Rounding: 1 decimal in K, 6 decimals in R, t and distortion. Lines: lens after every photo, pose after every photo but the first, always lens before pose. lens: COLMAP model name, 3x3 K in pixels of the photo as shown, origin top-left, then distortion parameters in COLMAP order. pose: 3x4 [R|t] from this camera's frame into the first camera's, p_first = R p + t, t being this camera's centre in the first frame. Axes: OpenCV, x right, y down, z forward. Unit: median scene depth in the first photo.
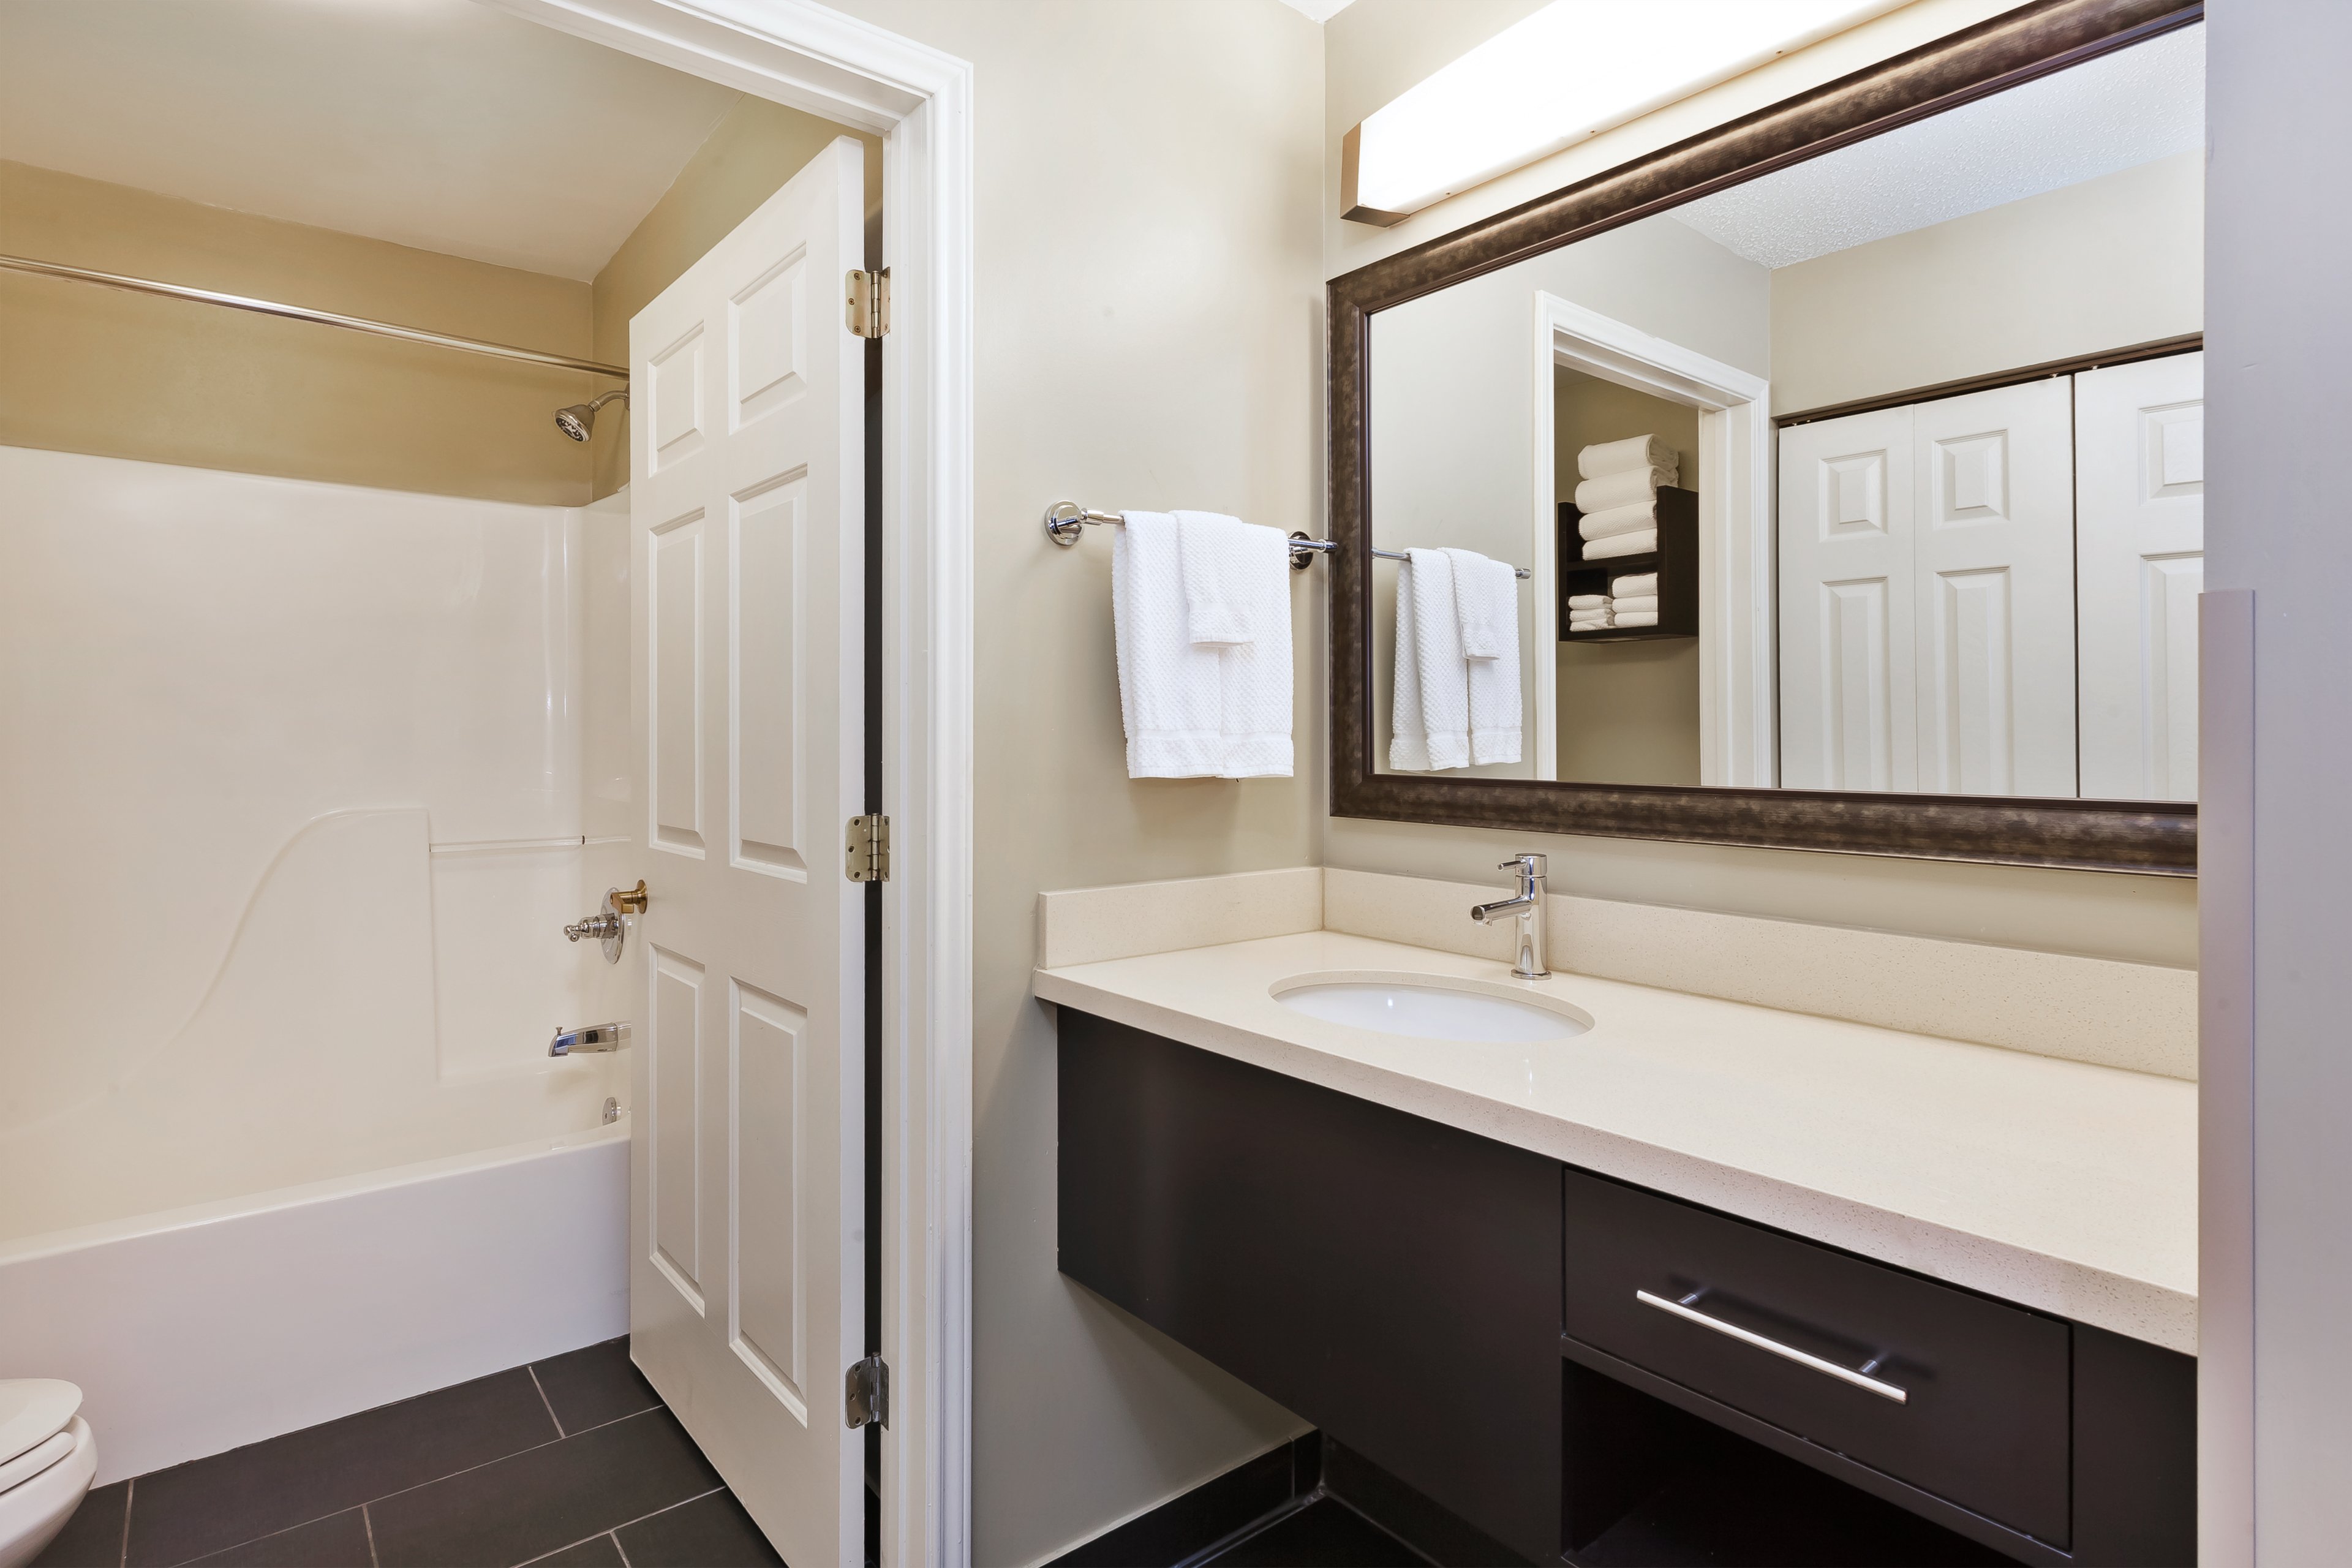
lens RADIAL K [[1099.5, 0, 1167.7], [0, 1099.5, 725.0], [0, 0, 1]] dist [0.001332, 0.000112]
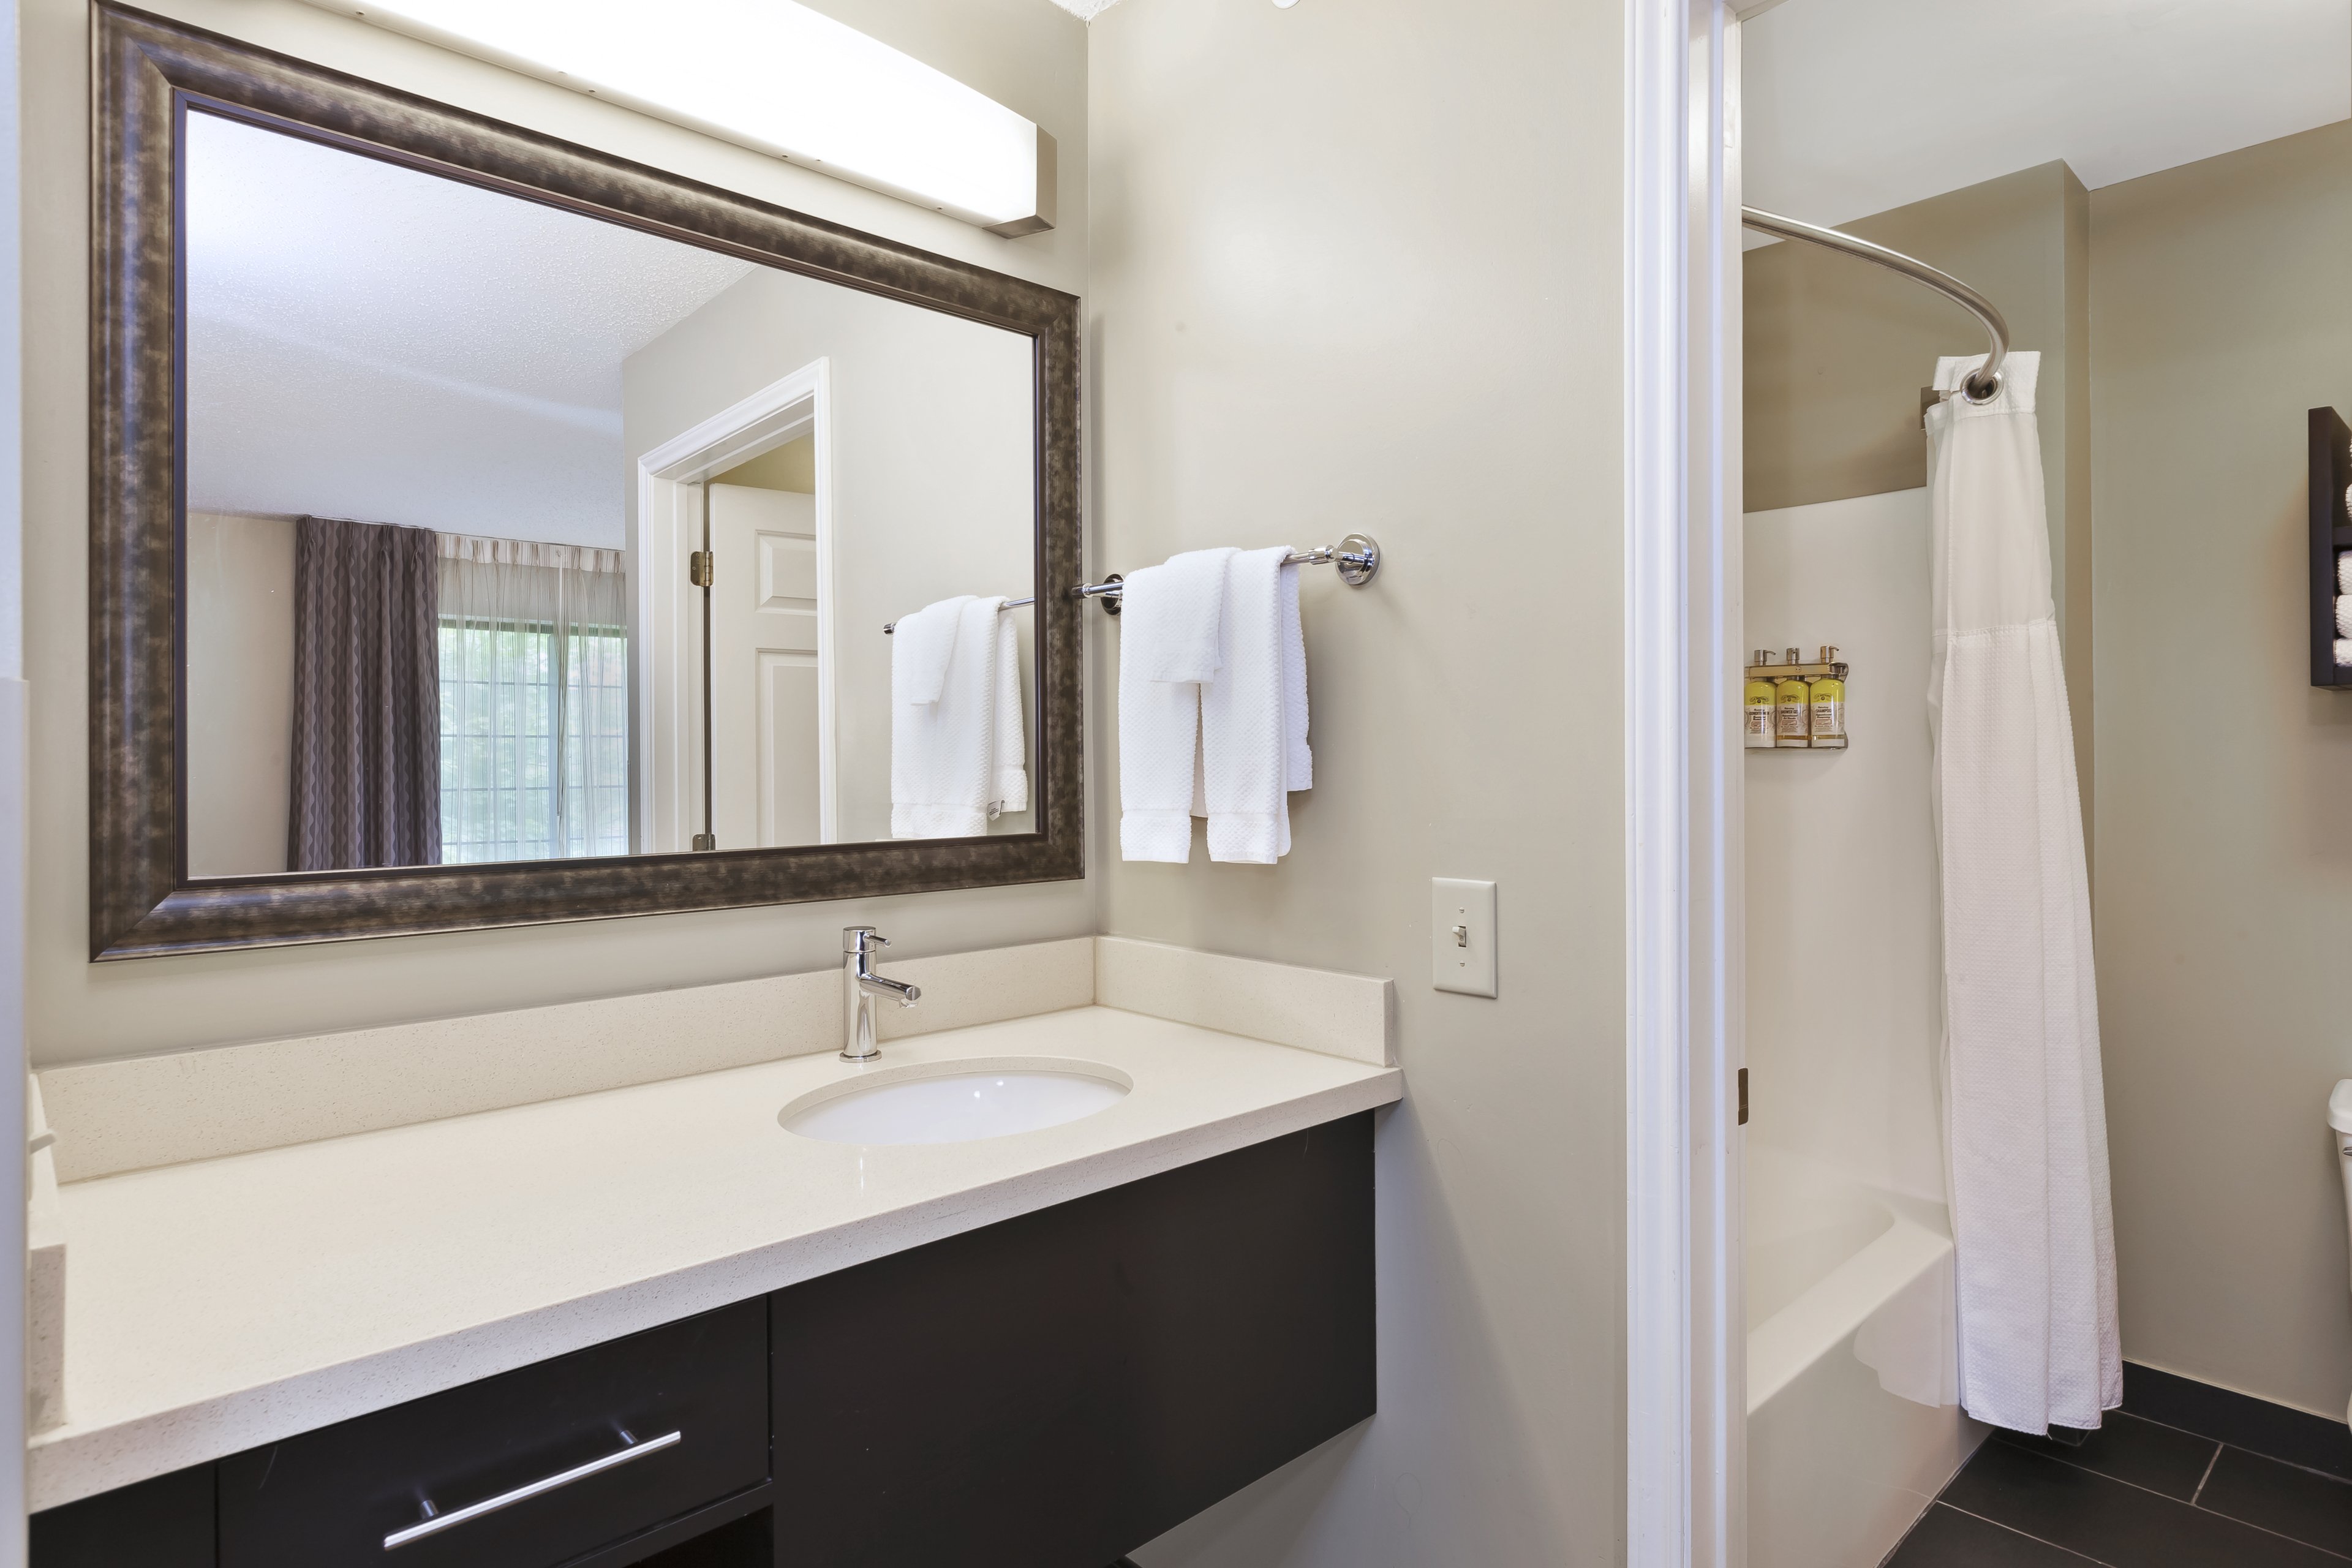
lens RADIAL K [[1296.6, 0, 1176.0], [0, 1296.6, 784.0], [0, 0, 1]] dist [-0.003199, -0.000495]
pose [[-0.074760, 0.013085, 0.997116, -0.587863], [-0.007403, 0.999879, -0.013676, 0.009923], [-0.997174, -0.008404, -0.074654, 0.629630]]
